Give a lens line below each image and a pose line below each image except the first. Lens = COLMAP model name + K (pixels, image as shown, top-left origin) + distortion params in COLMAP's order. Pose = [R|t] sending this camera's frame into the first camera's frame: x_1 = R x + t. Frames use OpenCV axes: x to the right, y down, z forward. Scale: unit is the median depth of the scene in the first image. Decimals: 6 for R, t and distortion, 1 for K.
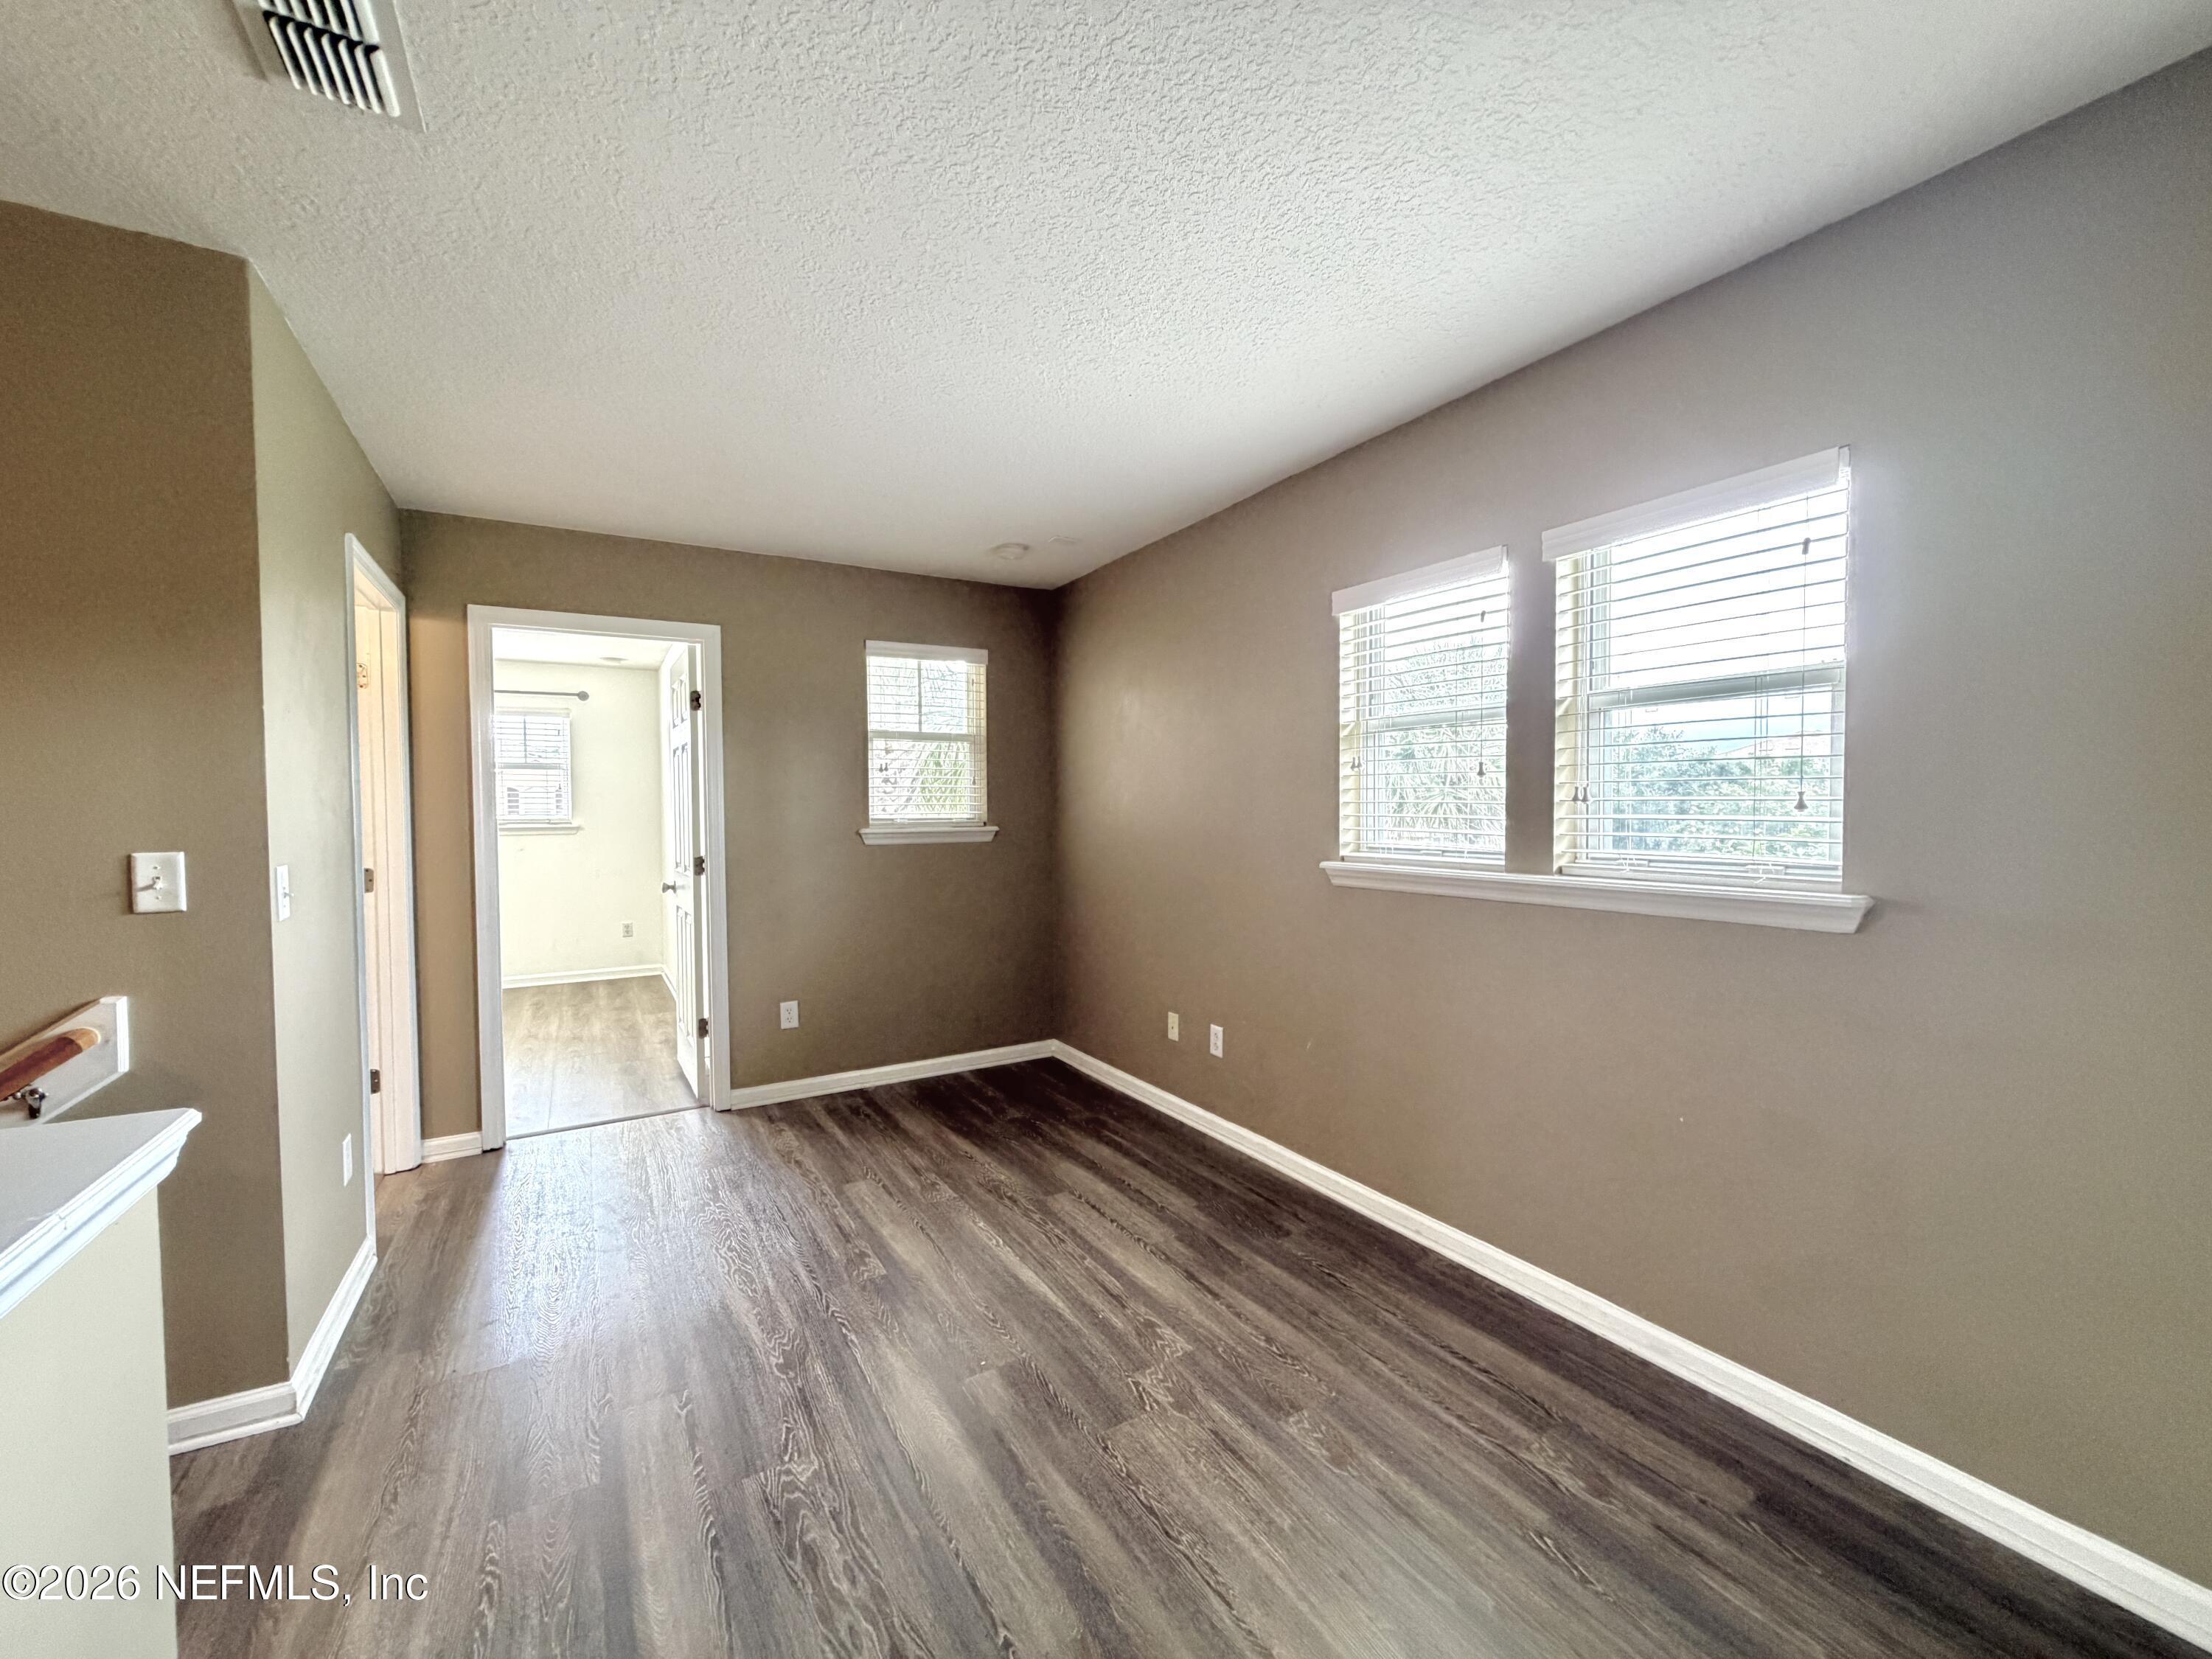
lens RADIAL K [[880.9, 0, 1098.9], [0, 880.9, 834.2], [0, 0, 1]] dist [-0.001576, 0.000348]
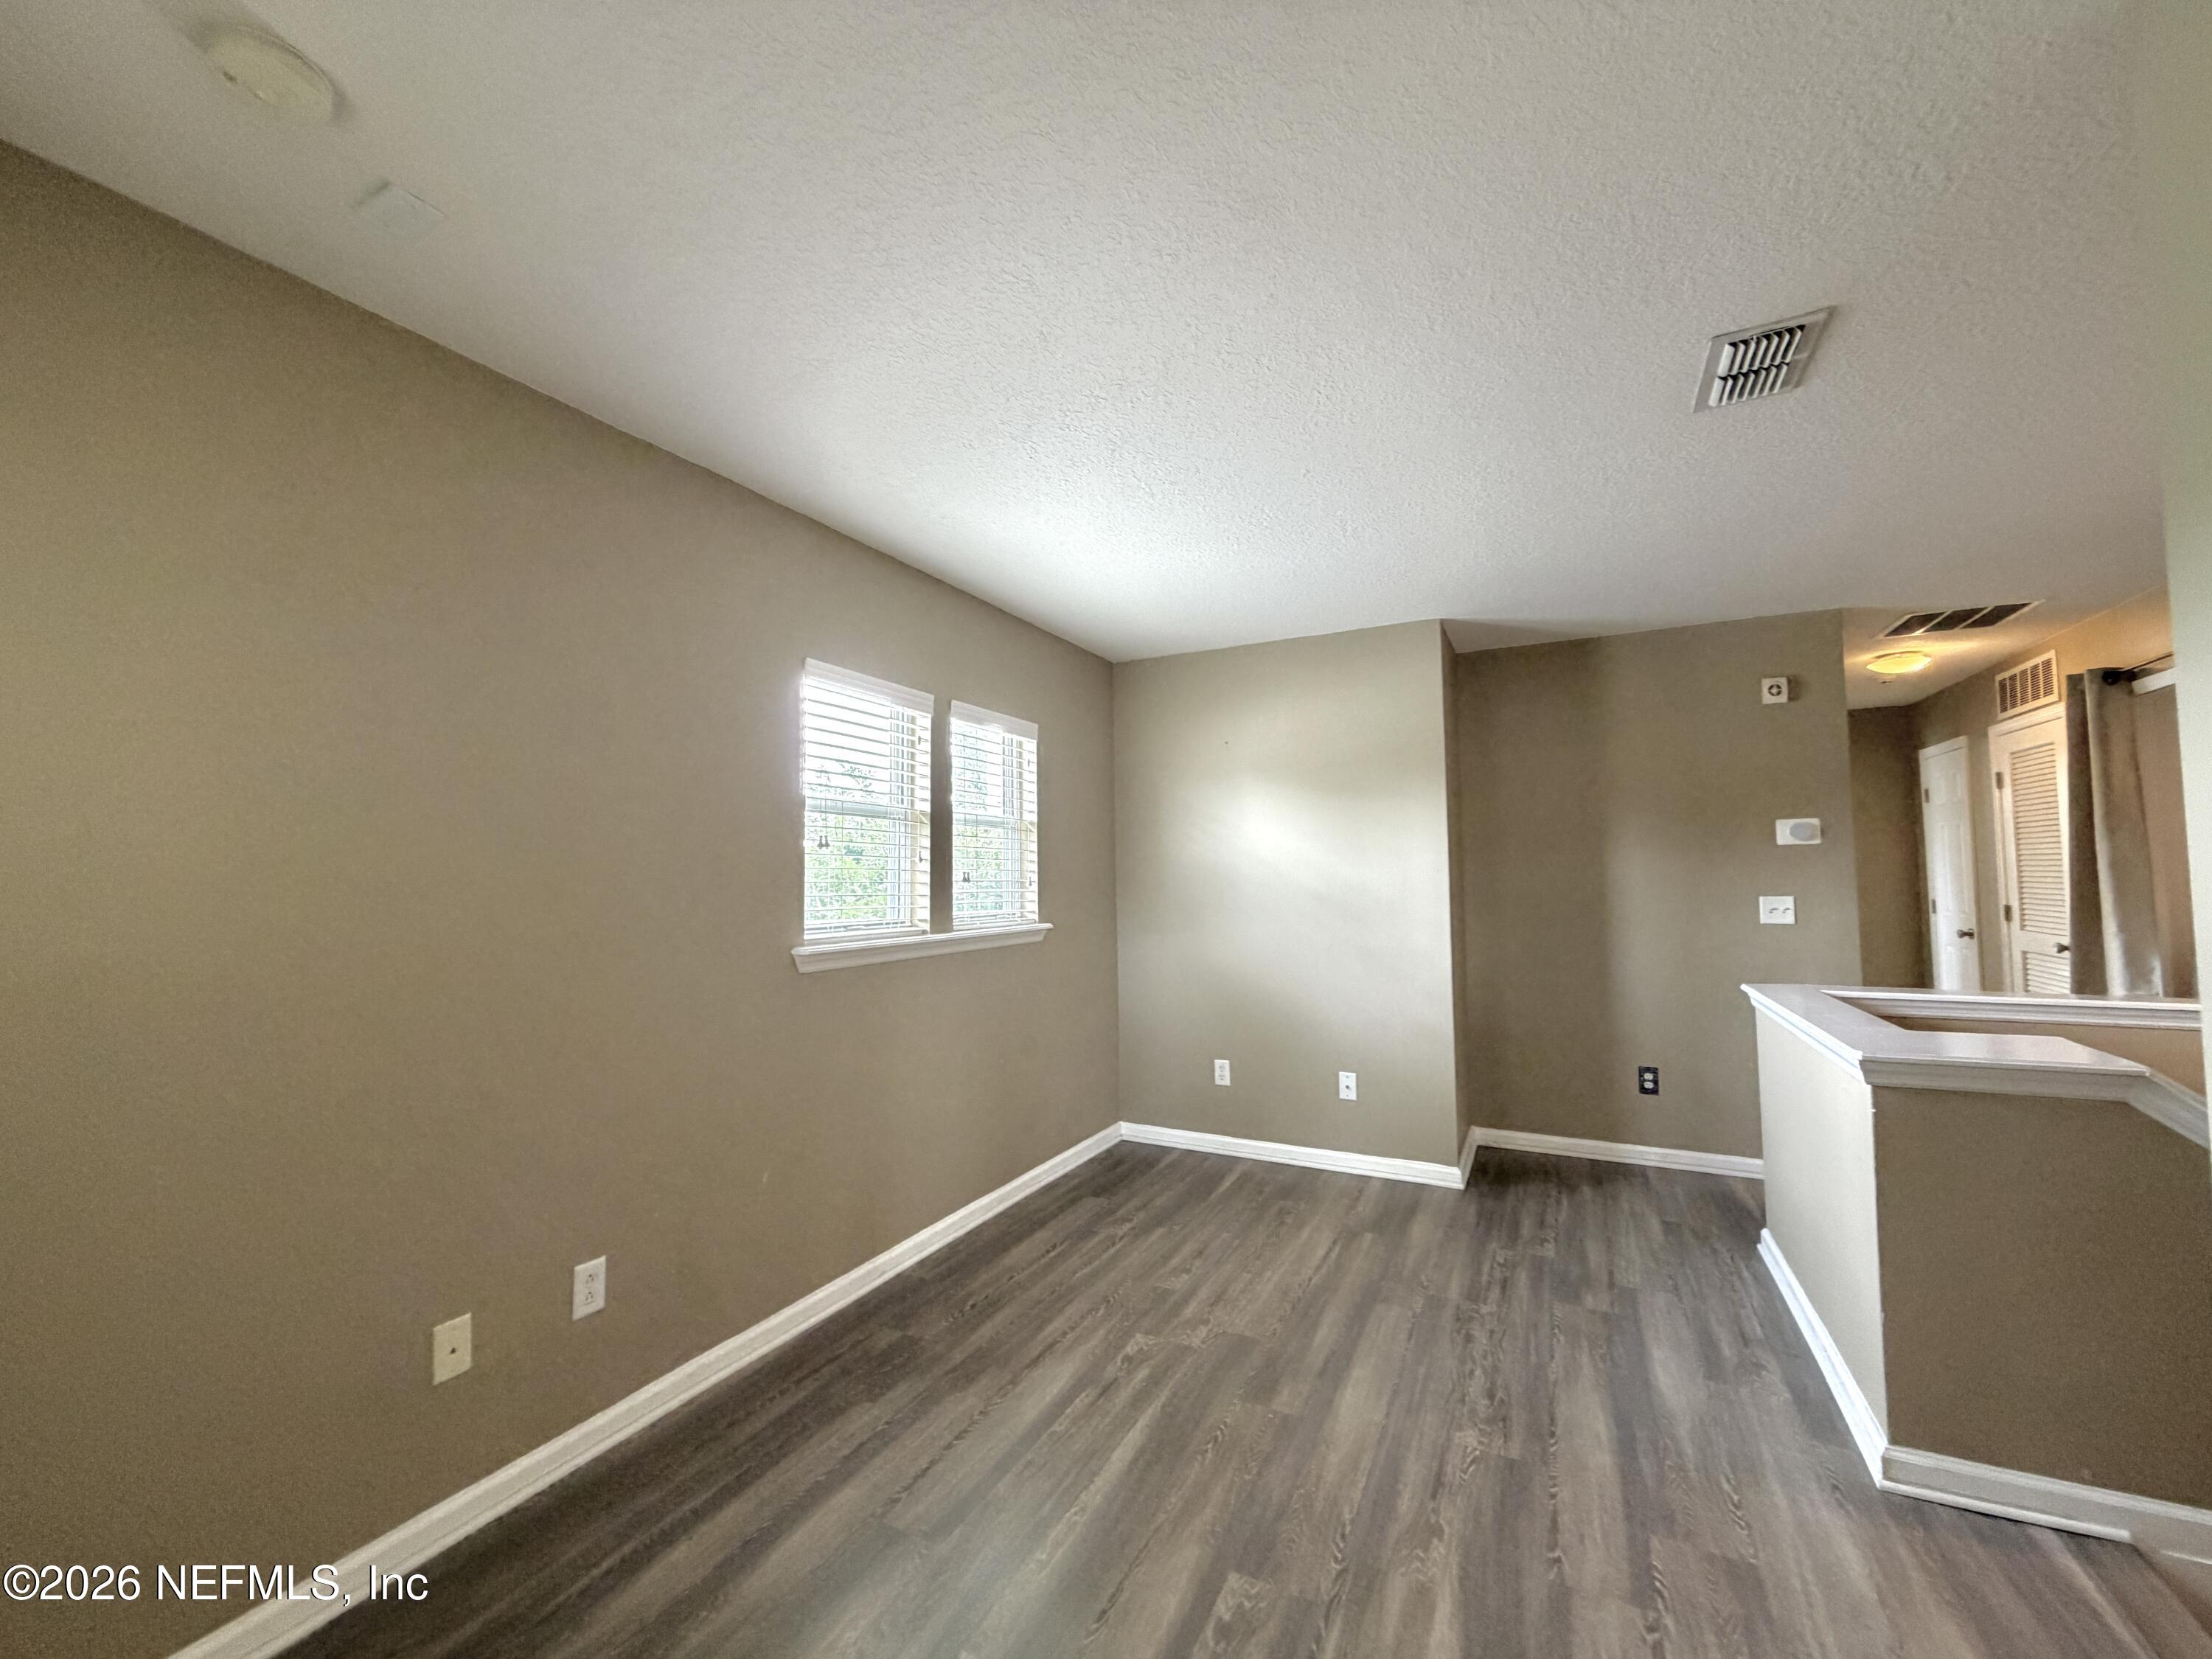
lens RADIAL K [[880.9, 0, 1098.9], [0, 880.9, 834.2], [0, 0, 1]] dist [-0.001576, 0.000348]
pose [[-0.528353, 0.055068, 0.847237, -0.892520], [0.039081, 0.998414, -0.040523, -0.048218], [-0.848125, 0.011701, -0.529667, 1.623638]]
